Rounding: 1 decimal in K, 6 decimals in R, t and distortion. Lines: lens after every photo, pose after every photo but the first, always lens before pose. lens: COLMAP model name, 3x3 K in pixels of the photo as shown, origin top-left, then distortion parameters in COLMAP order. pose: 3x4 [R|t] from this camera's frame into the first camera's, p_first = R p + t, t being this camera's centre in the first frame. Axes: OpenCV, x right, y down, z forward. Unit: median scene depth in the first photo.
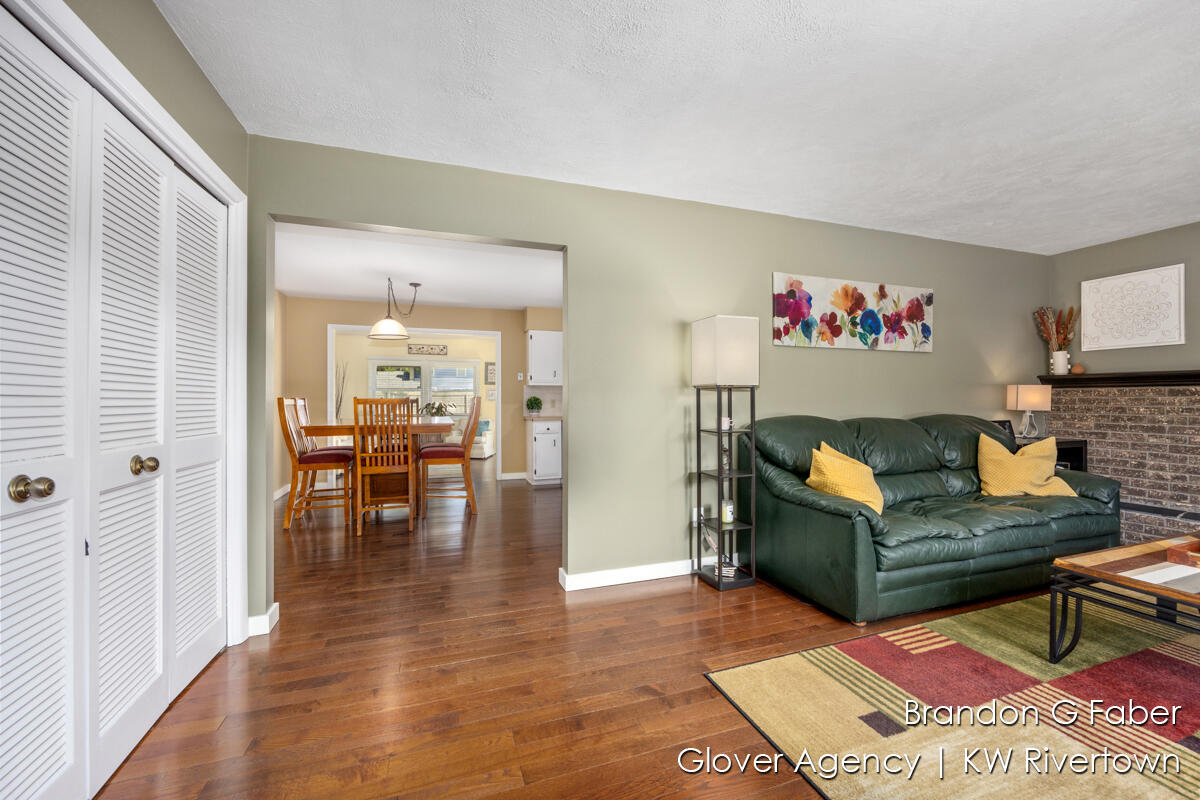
lens RADIAL K [[472.9, 0, 603.8], [0, 472.9, 397.5], [0, 0, 1]] dist [-0.001913, -0.000115]
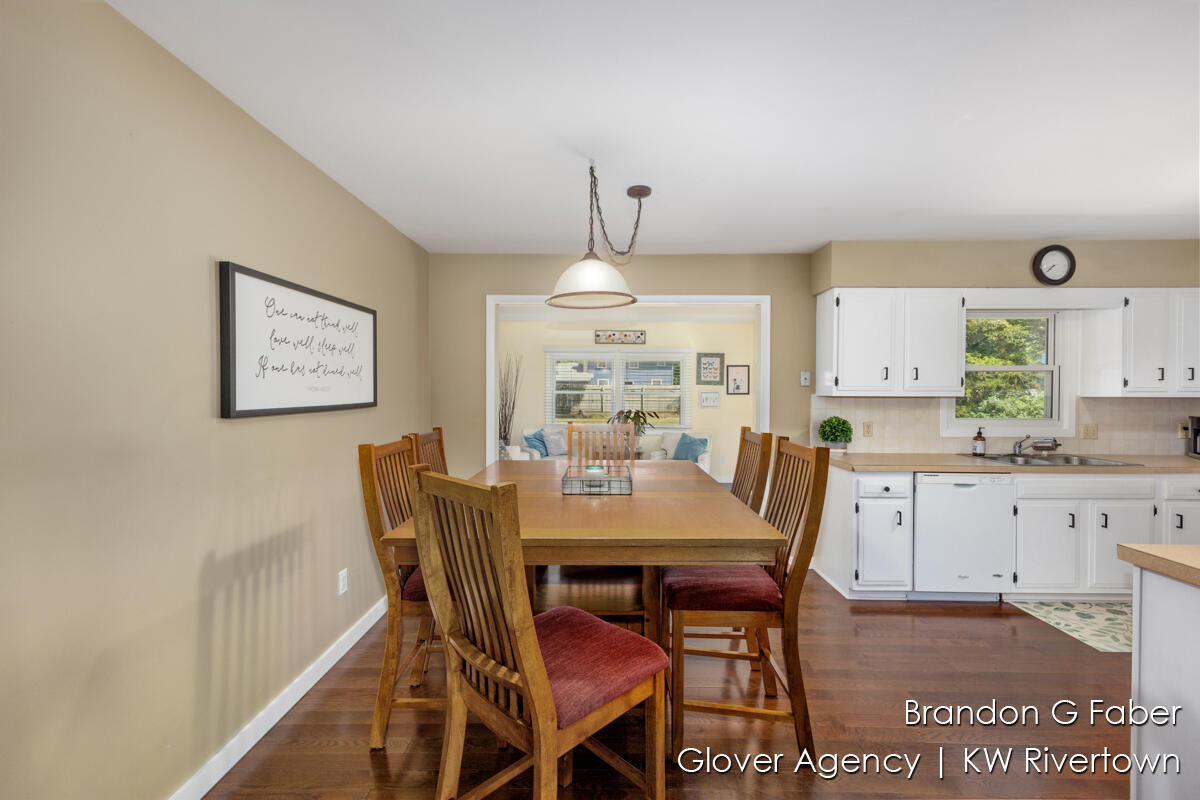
lens RADIAL K [[488.1, 0, 599.5], [0, 488.1, 398.0], [0, 0, 1]] dist [0.004007, -0.000127]
pose [[0.938394, 0.013301, -0.345311, -0.167331], [-0.006527, 0.999763, 0.020773, -0.026522], [0.345505, -0.017239, 0.938259, 0.332470]]
